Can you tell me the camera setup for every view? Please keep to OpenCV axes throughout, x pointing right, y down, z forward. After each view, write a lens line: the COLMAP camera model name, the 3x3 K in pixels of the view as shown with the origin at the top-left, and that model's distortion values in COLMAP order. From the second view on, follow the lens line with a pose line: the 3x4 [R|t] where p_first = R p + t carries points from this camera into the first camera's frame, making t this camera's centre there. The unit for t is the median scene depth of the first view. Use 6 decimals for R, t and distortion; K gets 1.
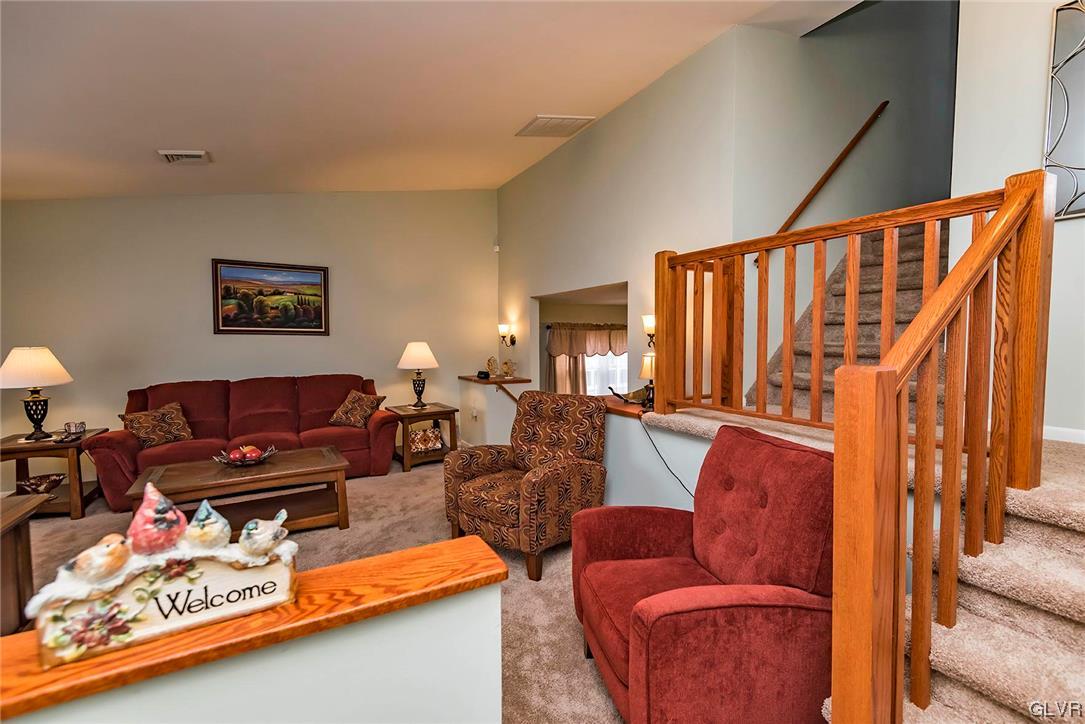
lens RADIAL K [[494.2, 0, 544.2], [0, 494.2, 364.8], [0, 0, 1]] dist [0.035990, -0.016323]
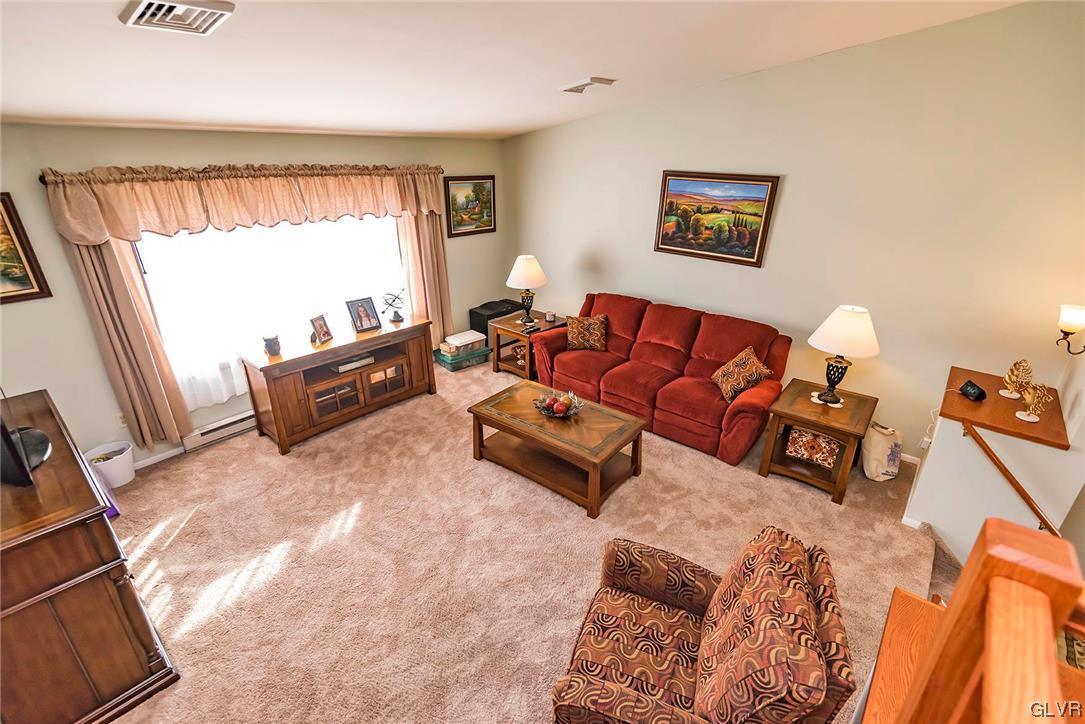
lens RADIAL K [[494.2, 0, 544.2], [0, 494.2, 364.8], [0, 0, 1]] dist [0.035990, -0.016323]
pose [[0.361215, 0.379452, -0.851786, 0.186997], [-0.063446, 0.921345, 0.383534, -0.209773], [0.930321, -0.084496, 0.356879, 0.402525]]
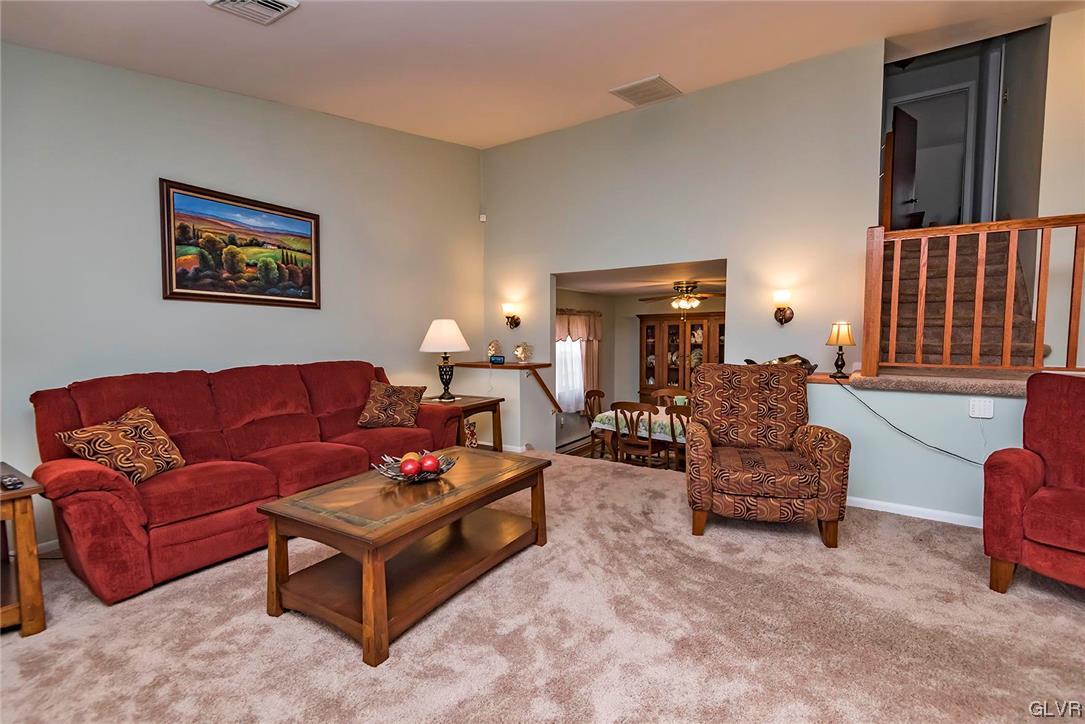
lens RADIAL K [[494.2, 0, 544.2], [0, 494.2, 364.8], [0, 0, 1]] dist [0.035990, -0.016323]
pose [[0.880268, -0.025783, 0.473776, -0.517396], [0.024461, 0.999661, 0.008952, 0.026083], [-0.473846, 0.003709, 0.880600, 0.209559]]
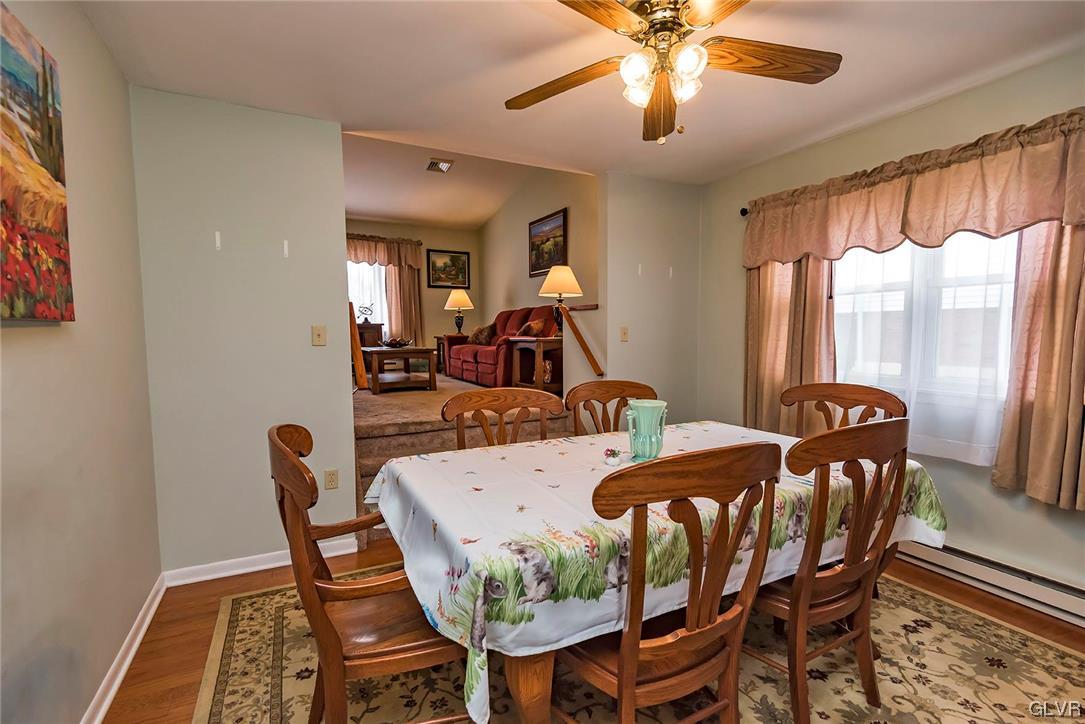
lens RADIAL K [[494.2, 0, 544.2], [0, 494.2, 364.8], [0, 0, 1]] dist [0.035990, -0.016323]
pose [[-0.023240, 0.076847, -0.996772, 0.704929], [-0.047553, 0.995828, 0.077882, 0.067639], [0.998598, 0.049210, -0.019488, 1.034901]]
